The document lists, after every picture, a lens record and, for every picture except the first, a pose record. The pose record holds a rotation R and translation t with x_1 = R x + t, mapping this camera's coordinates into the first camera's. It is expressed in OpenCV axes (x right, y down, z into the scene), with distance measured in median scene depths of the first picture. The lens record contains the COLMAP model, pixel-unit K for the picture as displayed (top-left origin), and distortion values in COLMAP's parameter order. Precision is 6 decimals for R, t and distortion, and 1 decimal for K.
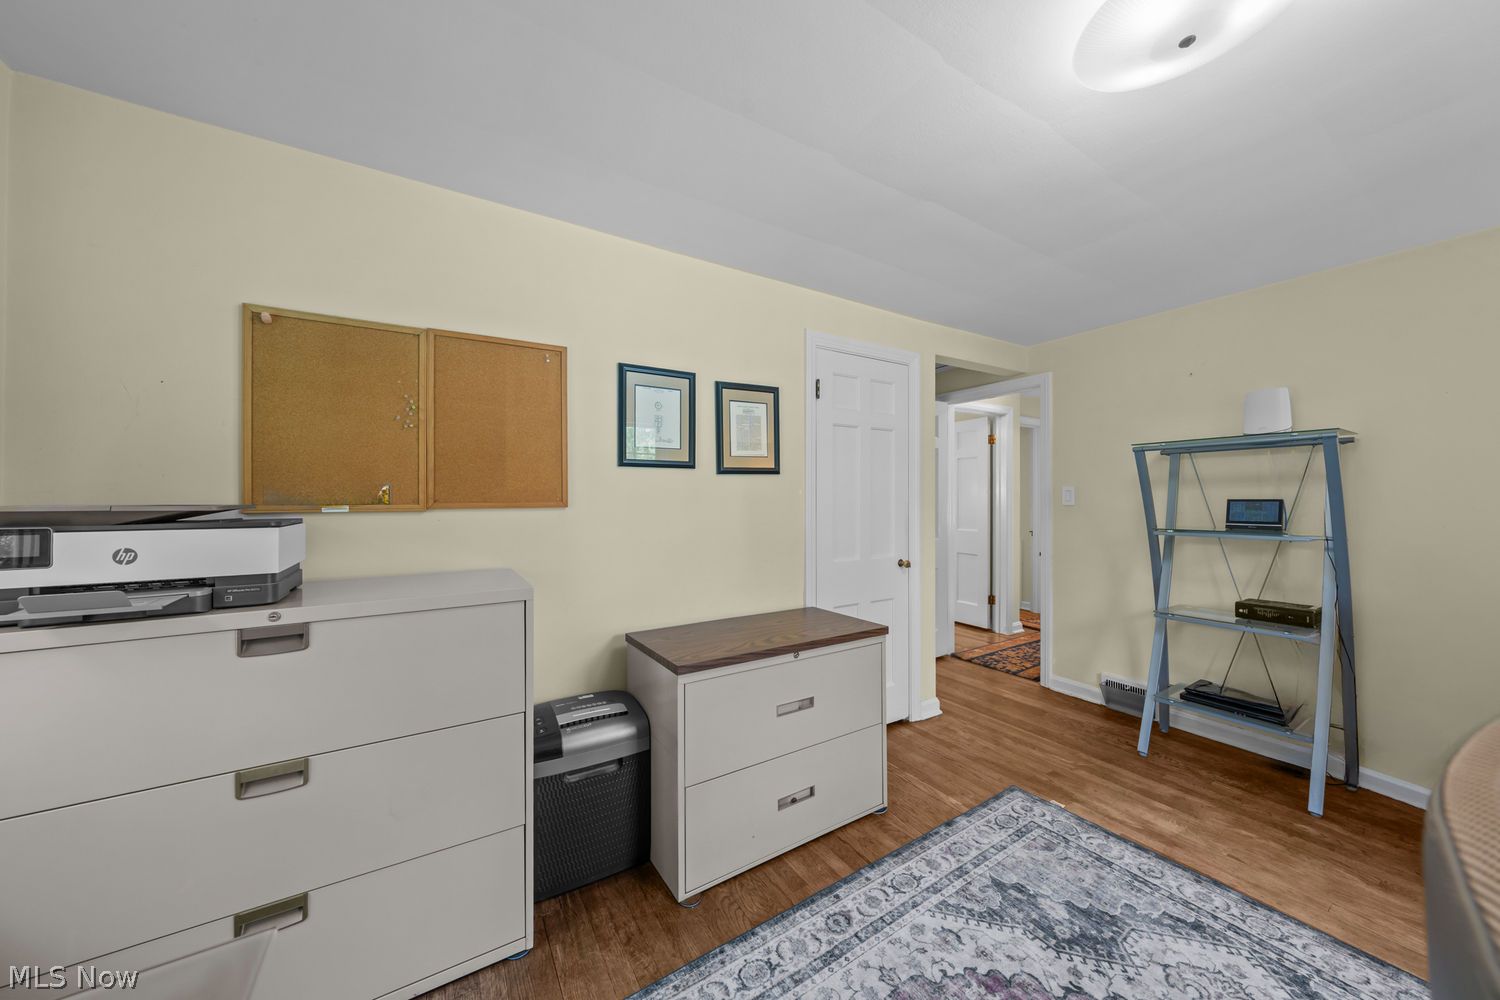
lens RADIAL K [[503.2, 0, 750.0], [0, 503.2, 500.0], [0, 0, 1]] dist [0.000159, 0.000013]
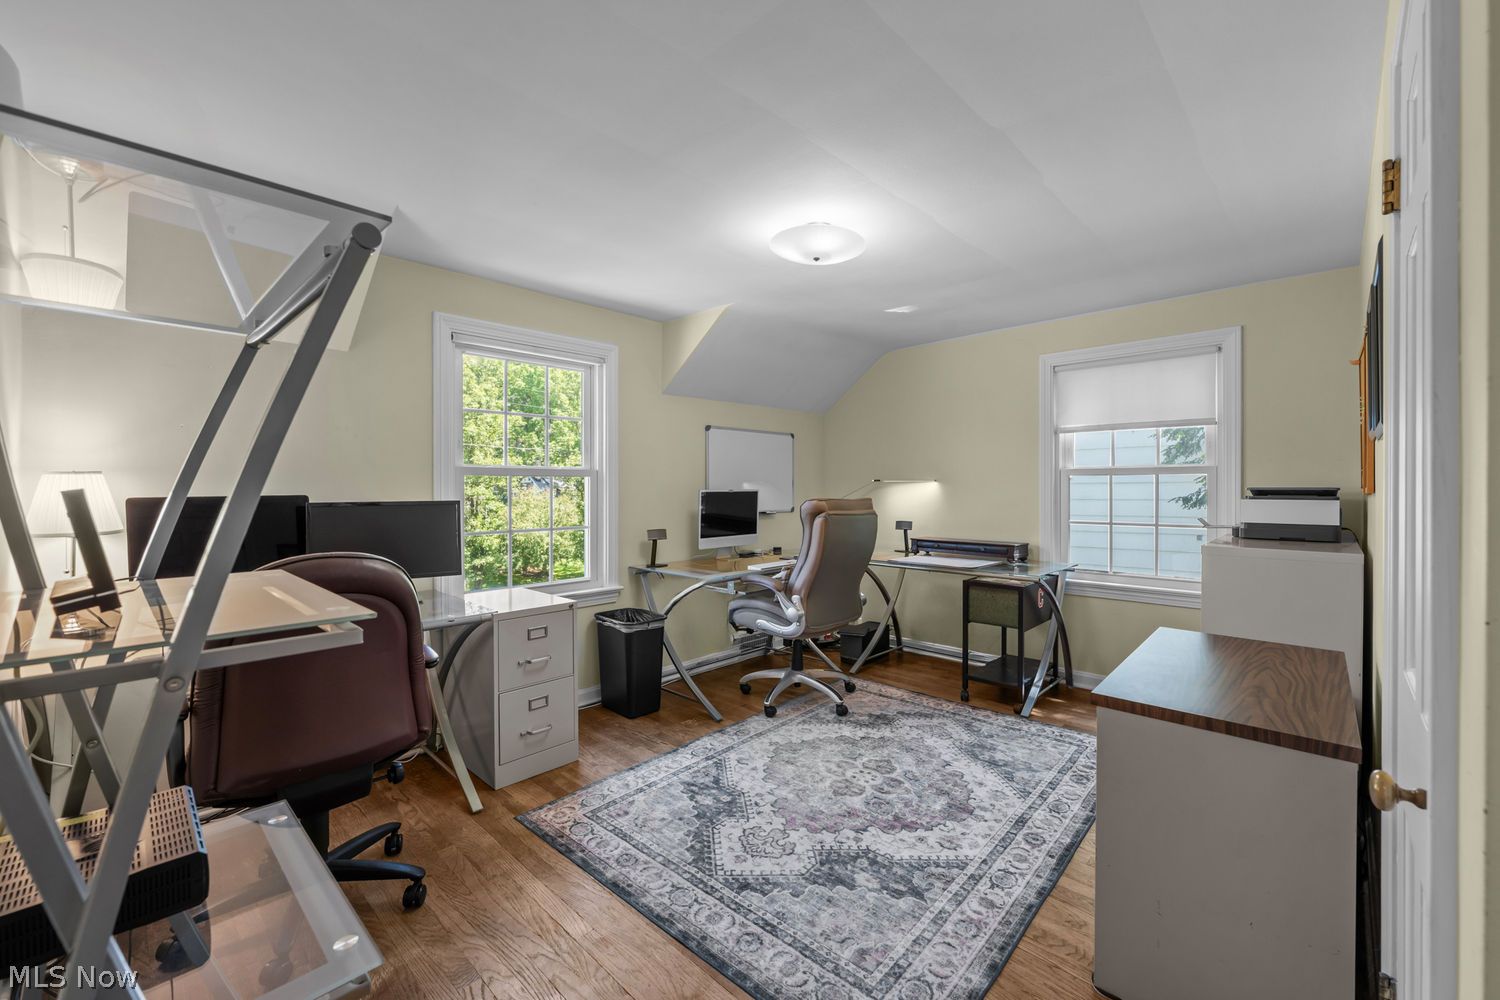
lens RADIAL K [[585.9, 0, 752.9], [0, 585.9, 493.9], [0, 0, 1]] dist [0.000013, -0.000488]
pose [[-0.966684, 0.004550, -0.255932, 1.079812], [0.000422, 0.999869, 0.016179, 0.002291], [0.255972, 0.015532, -0.966559, 1.992481]]
